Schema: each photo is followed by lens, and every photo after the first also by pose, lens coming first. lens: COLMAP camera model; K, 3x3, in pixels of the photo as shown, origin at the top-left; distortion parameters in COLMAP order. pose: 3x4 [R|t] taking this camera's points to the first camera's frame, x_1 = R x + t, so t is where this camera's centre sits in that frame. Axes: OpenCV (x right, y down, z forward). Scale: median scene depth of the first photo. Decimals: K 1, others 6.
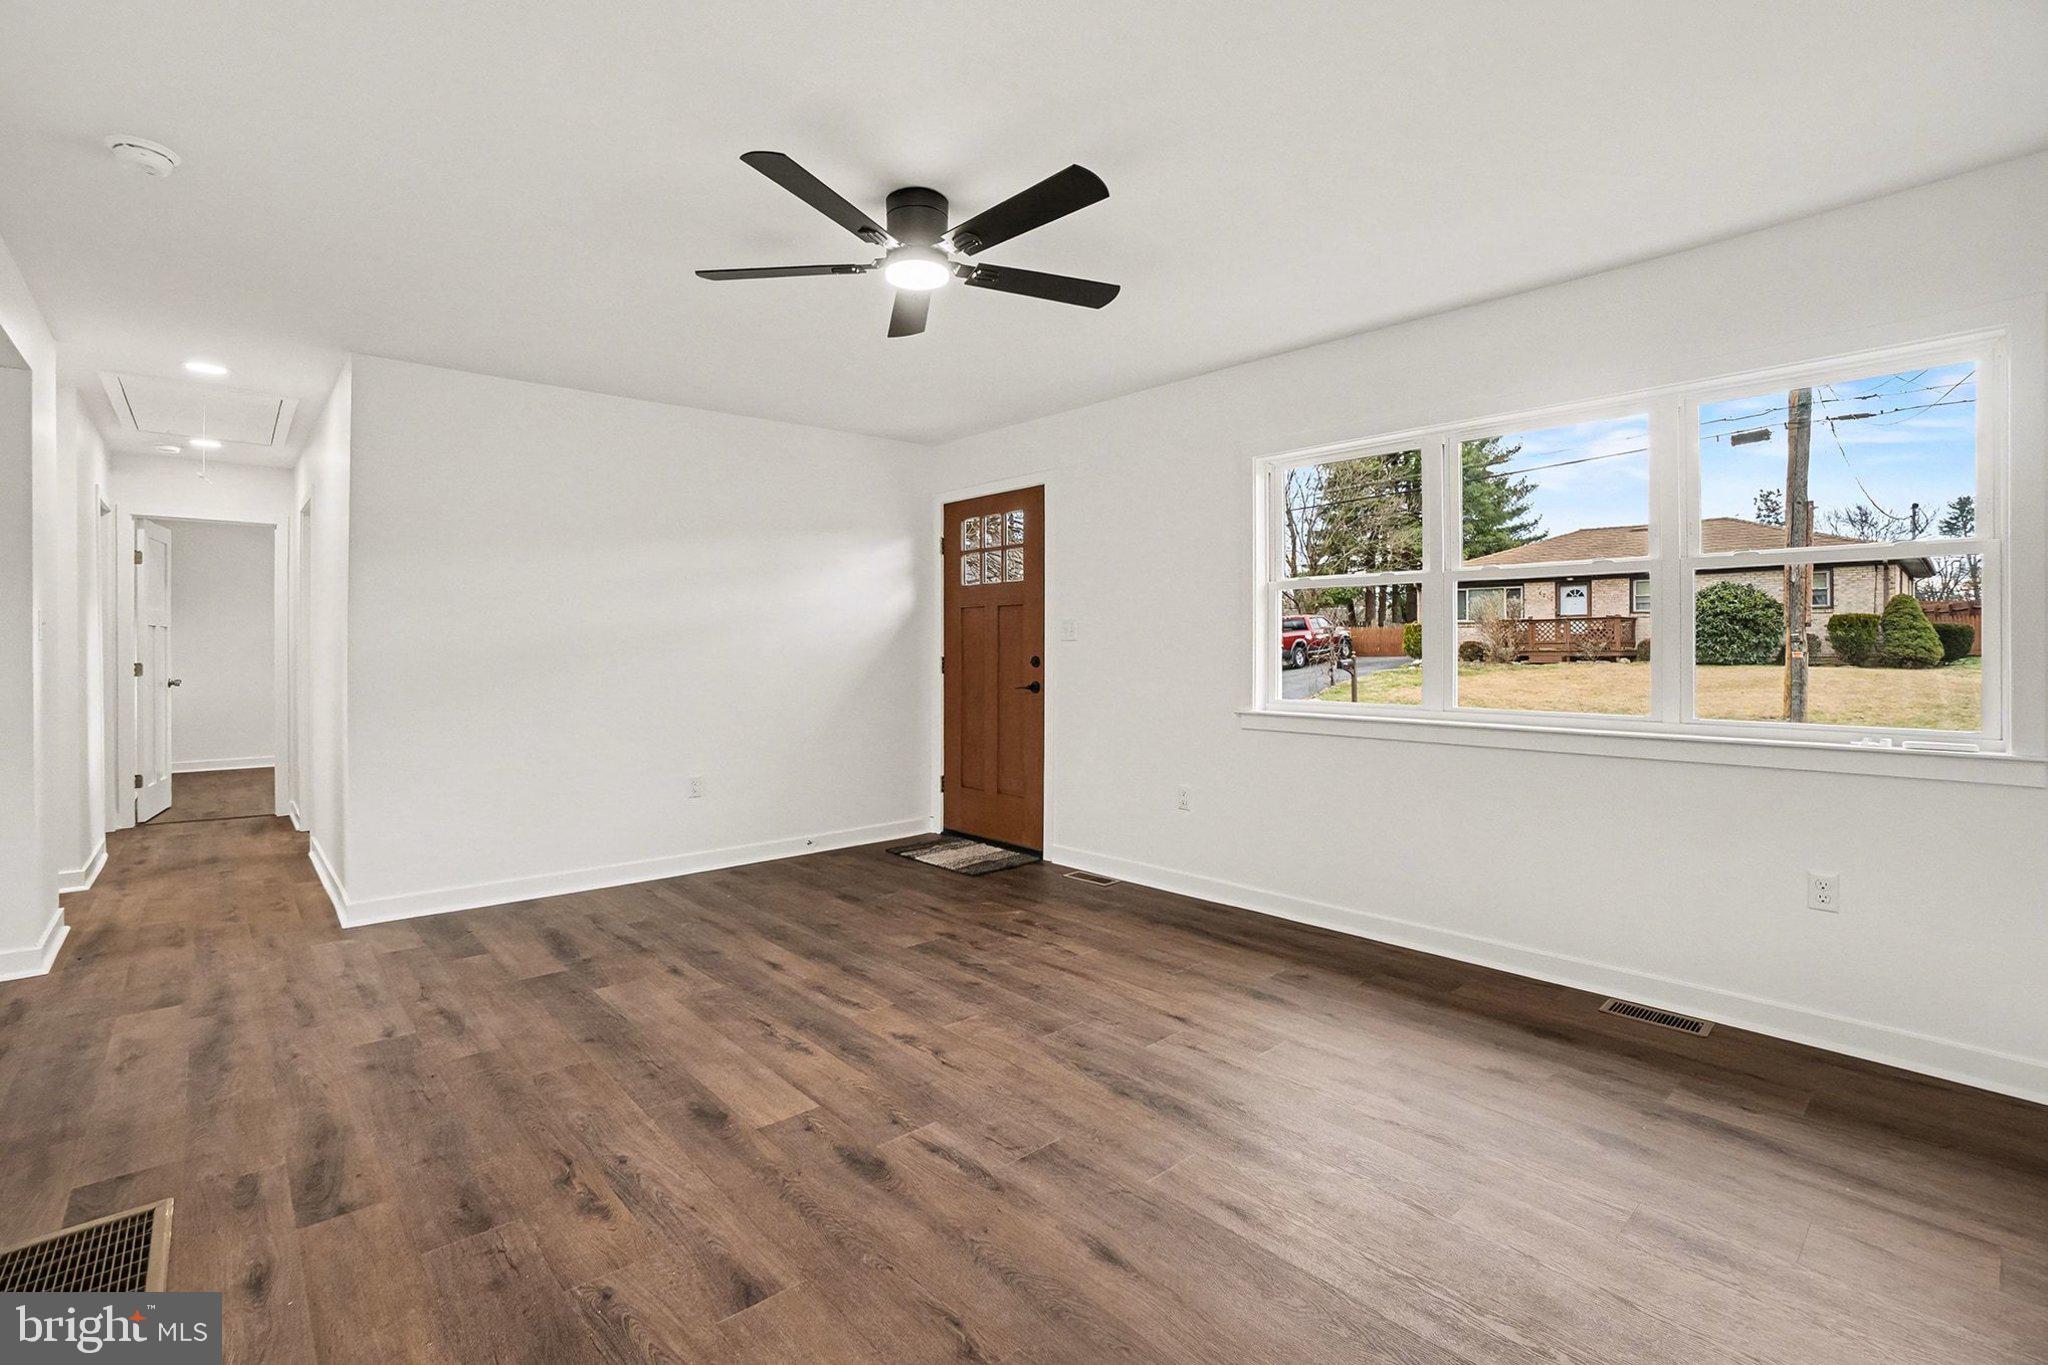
lens RADIAL K [[930.2, 0, 992.7], [0, 930.2, 660.0], [0, 0, 1]] dist [-0.062222, 0.027666]
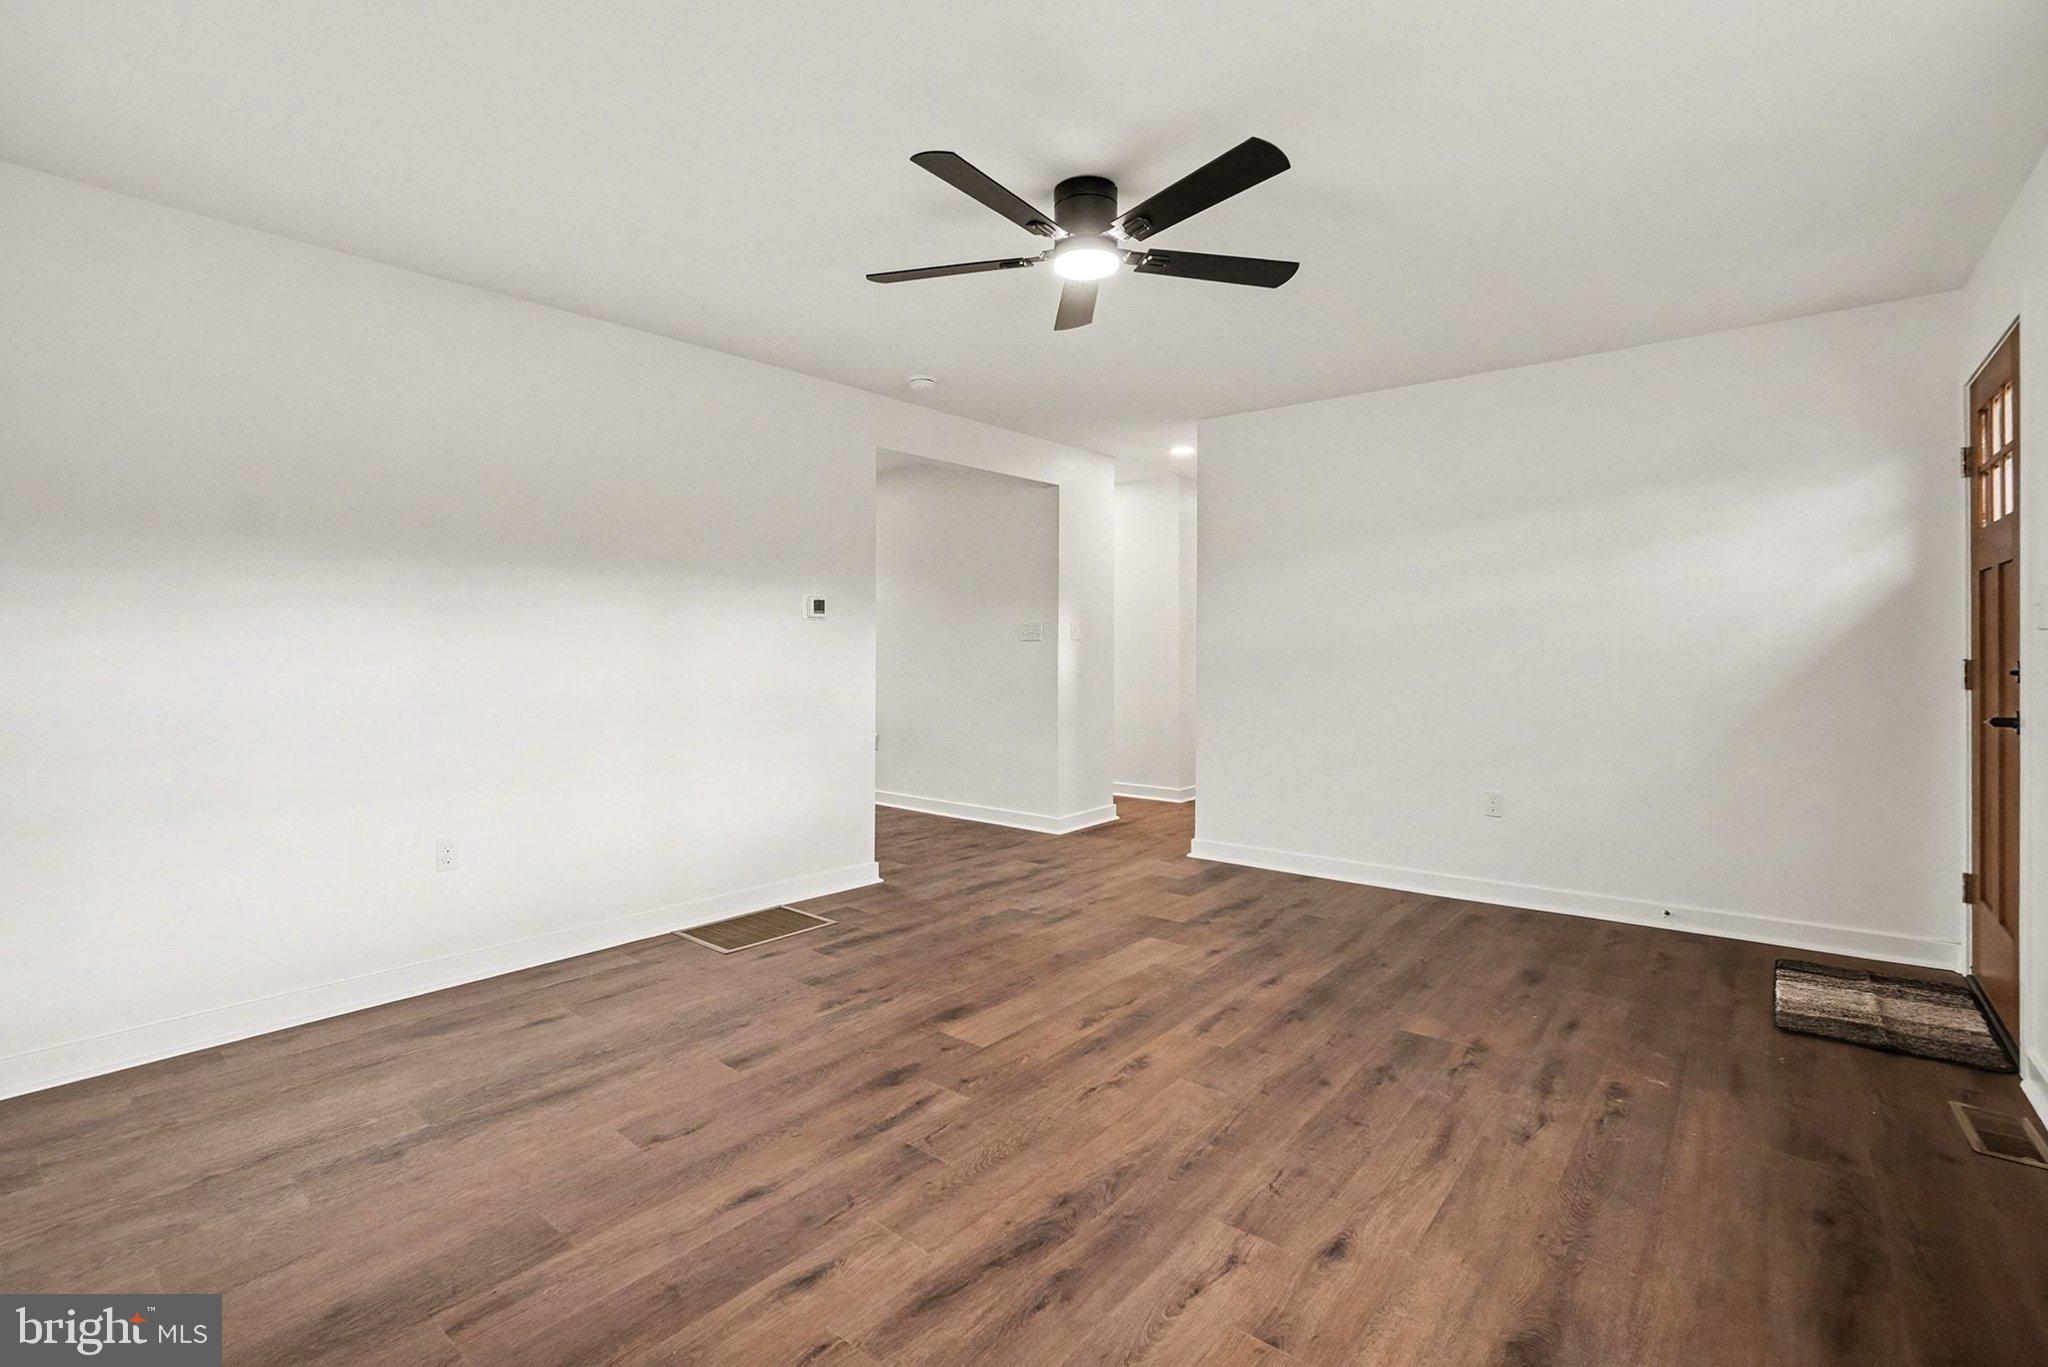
lens RADIAL K [[930.2, 0, 992.7], [0, 930.2, 661.0], [0, 0, 1]] dist [-0.062222, 0.027666]
pose [[0.150553, 0.015867, -0.988475, 0.775623], [-0.014854, 0.999795, 0.013786, -0.004635], [0.988490, 0.012607, 0.150758, 0.696895]]
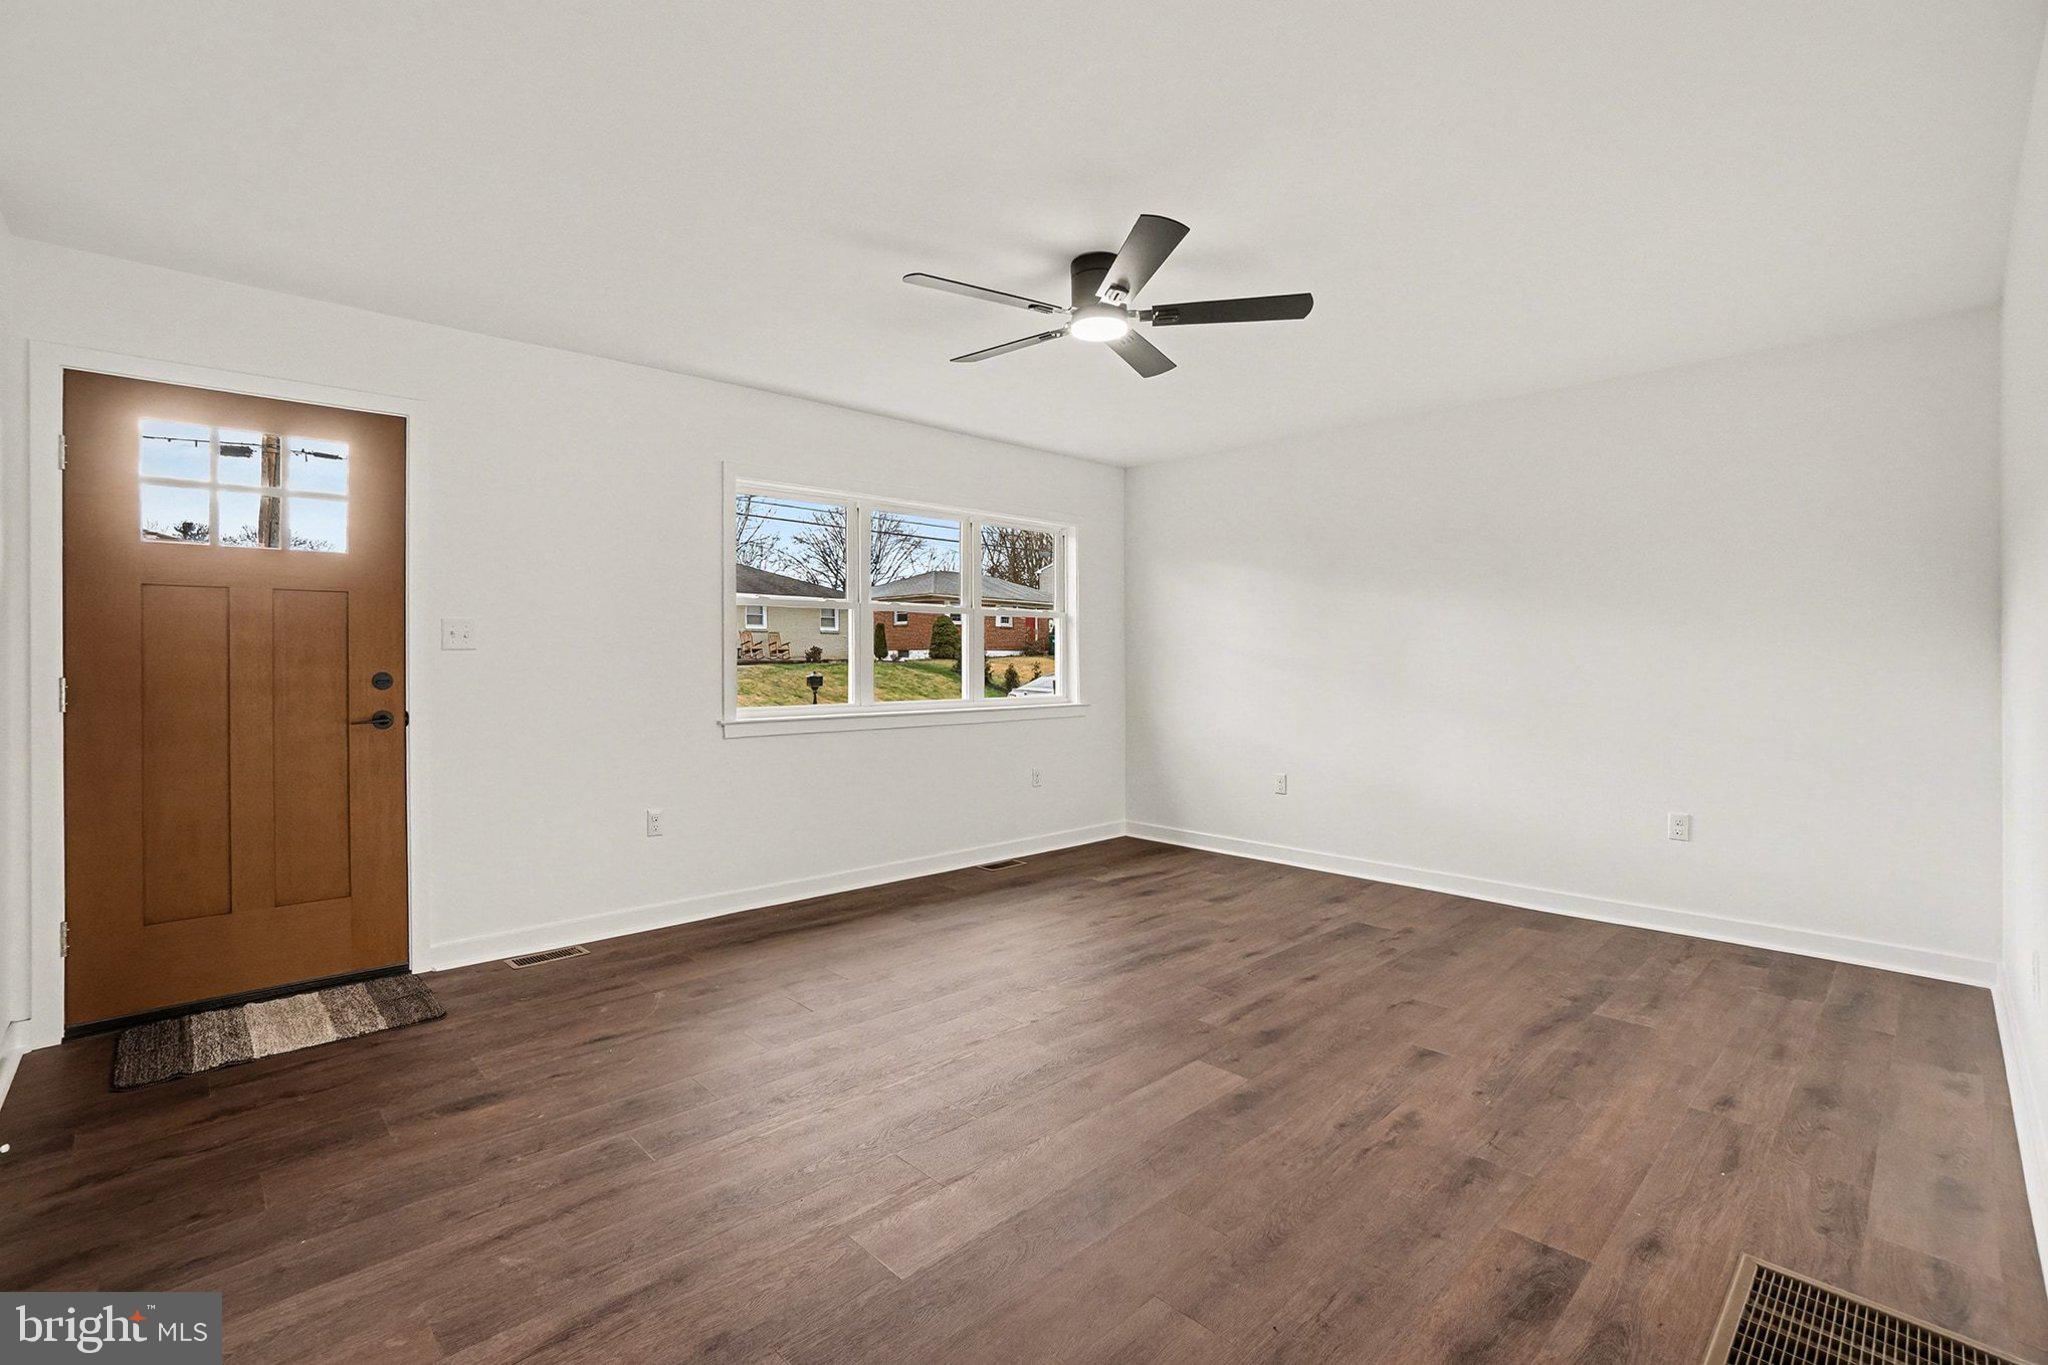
lens RADIAL K [[930.2, 0, 992.7], [0, 930.2, 660.0], [0, 0, 1]] dist [-0.062222, 0.027666]
pose [[-0.032750, -0.000494, 0.999463, -1.108125], [0.013117, 0.999914, 0.000924, -0.014118], [-0.999377, 0.013141, -0.032741, 1.075224]]
